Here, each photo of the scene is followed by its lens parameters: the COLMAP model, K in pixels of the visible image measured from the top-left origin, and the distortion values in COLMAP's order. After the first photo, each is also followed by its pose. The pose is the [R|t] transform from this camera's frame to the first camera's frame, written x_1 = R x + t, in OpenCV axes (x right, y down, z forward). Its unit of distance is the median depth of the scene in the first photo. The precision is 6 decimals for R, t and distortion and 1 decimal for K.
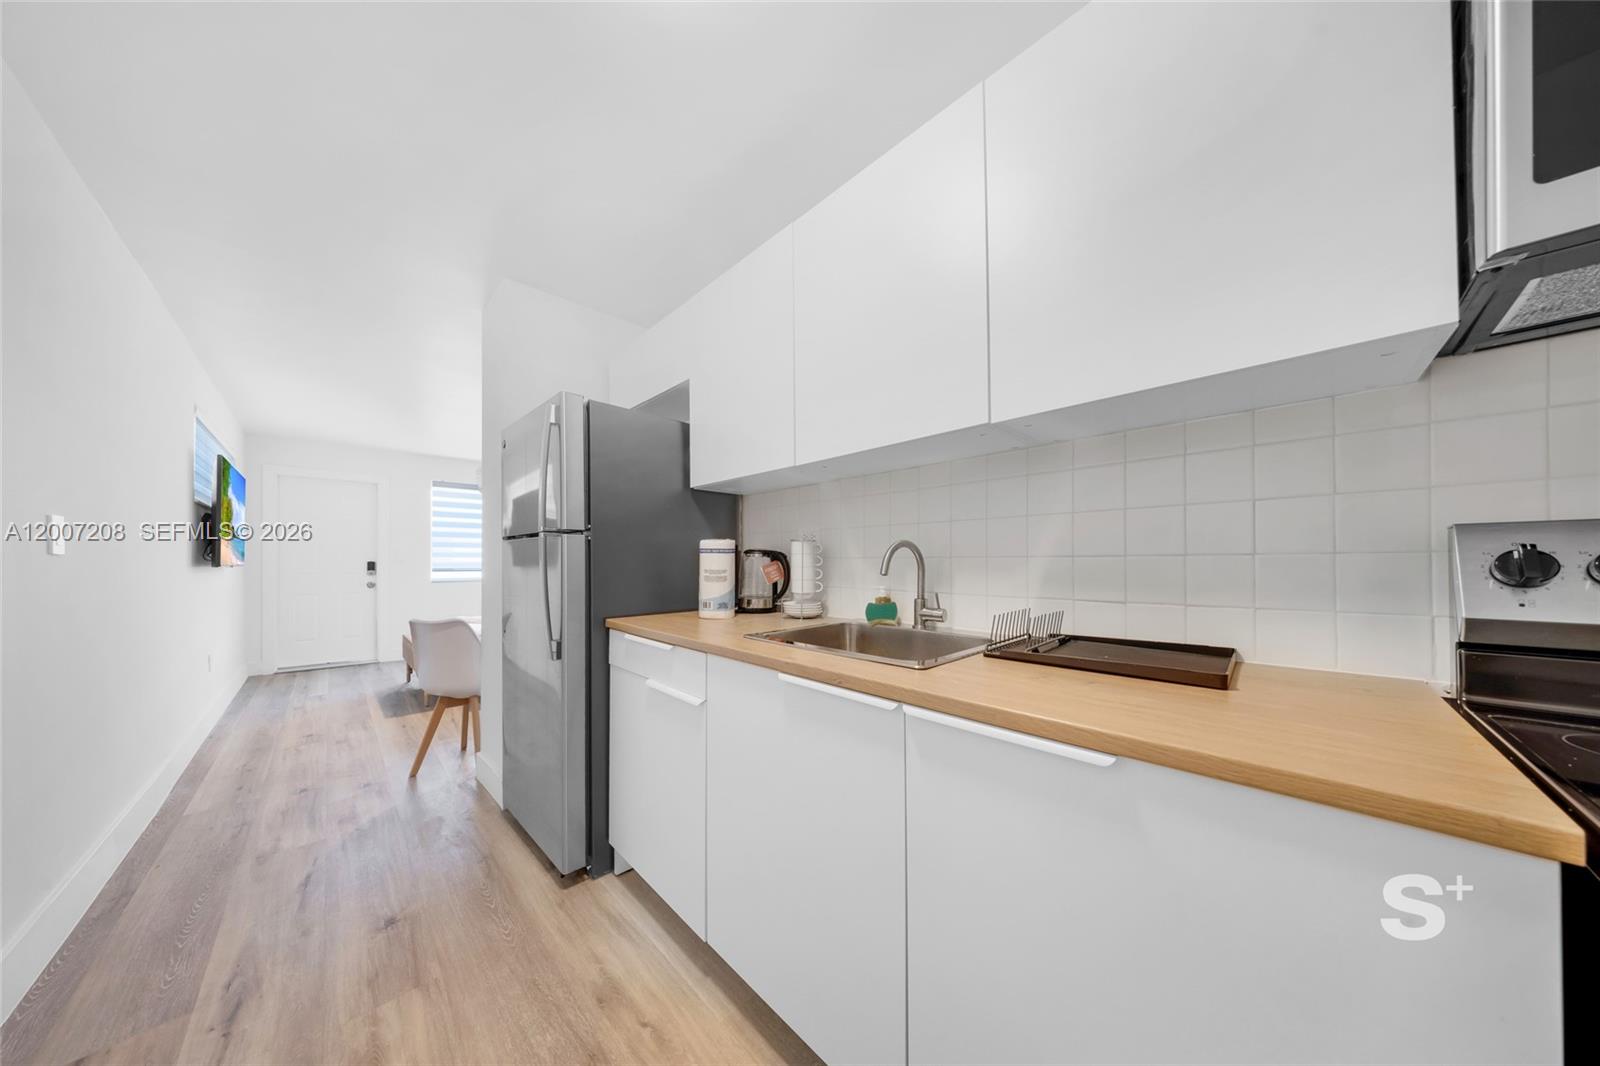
lens RADIAL K [[479.5, 0, 801.4], [0, 479.5, 561.5], [0, 0, 1]] dist [0.000094, -0.000009]
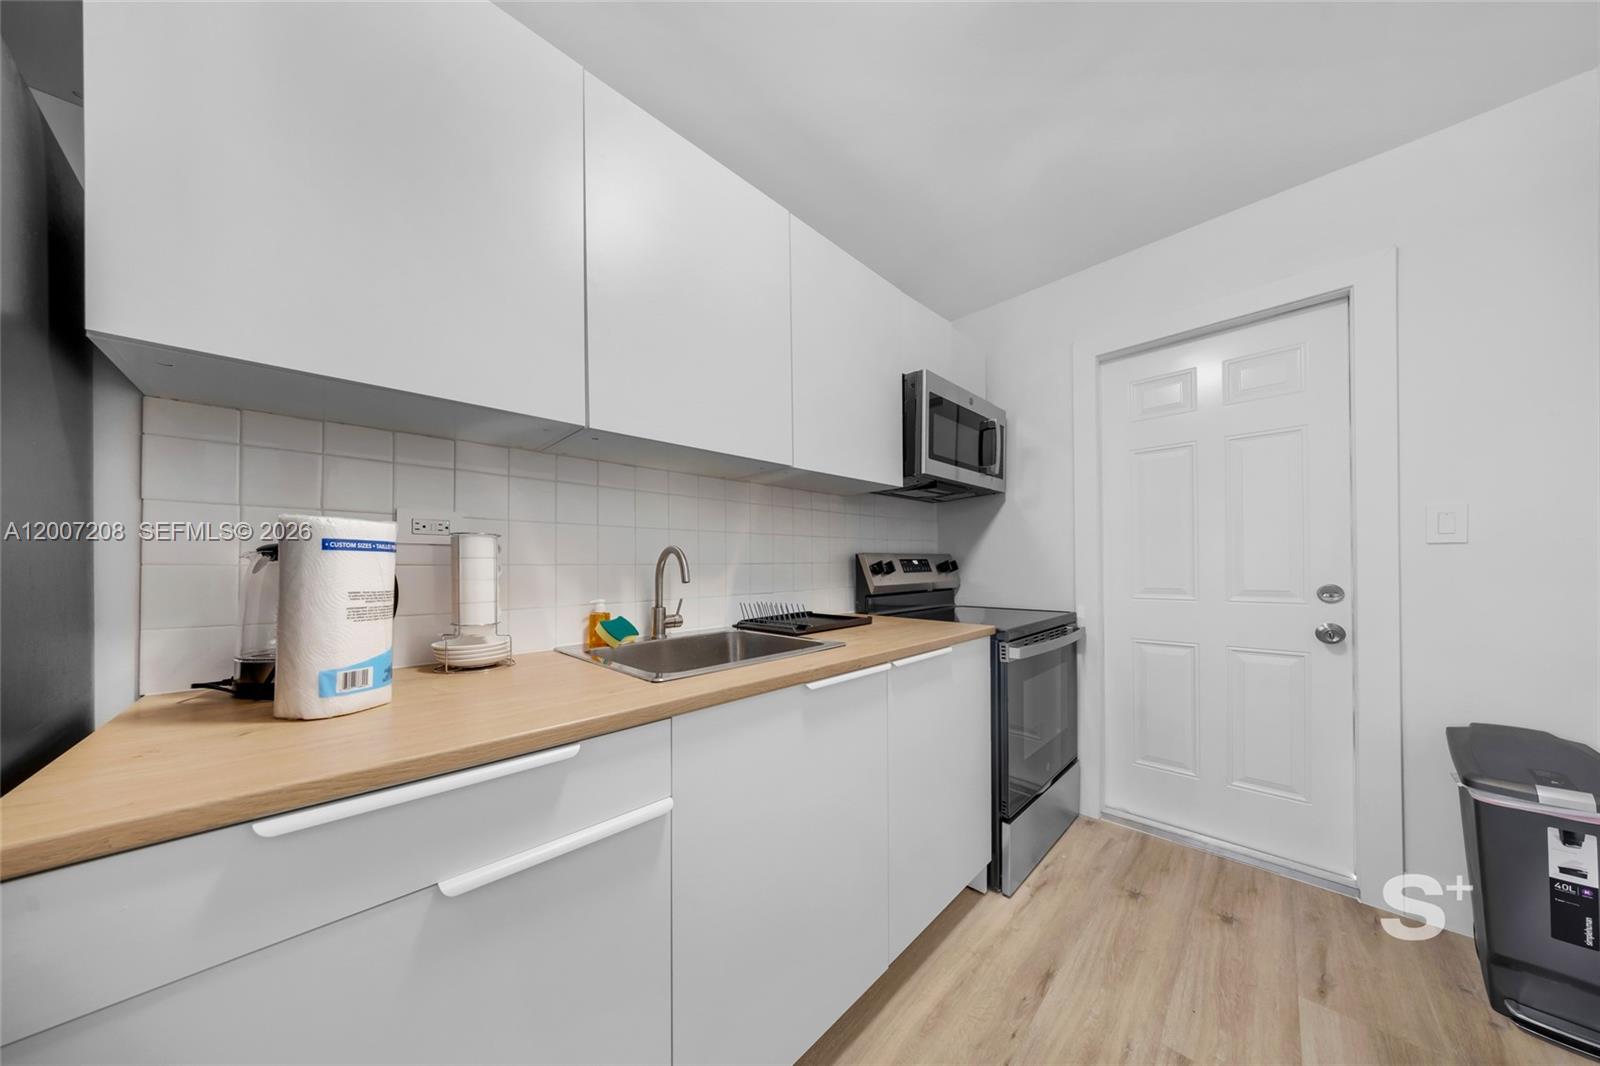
lens RADIAL K [[479.5, 0, 801.4], [0, 479.5, 561.5], [0, 0, 1]] dist [0.000094, -0.000009]
pose [[-0.019147, 0.011140, 0.999755, -0.860950], [0.010865, 0.999881, -0.010933, -0.000538], [-0.999758, 0.010653, -0.019266, 0.883743]]
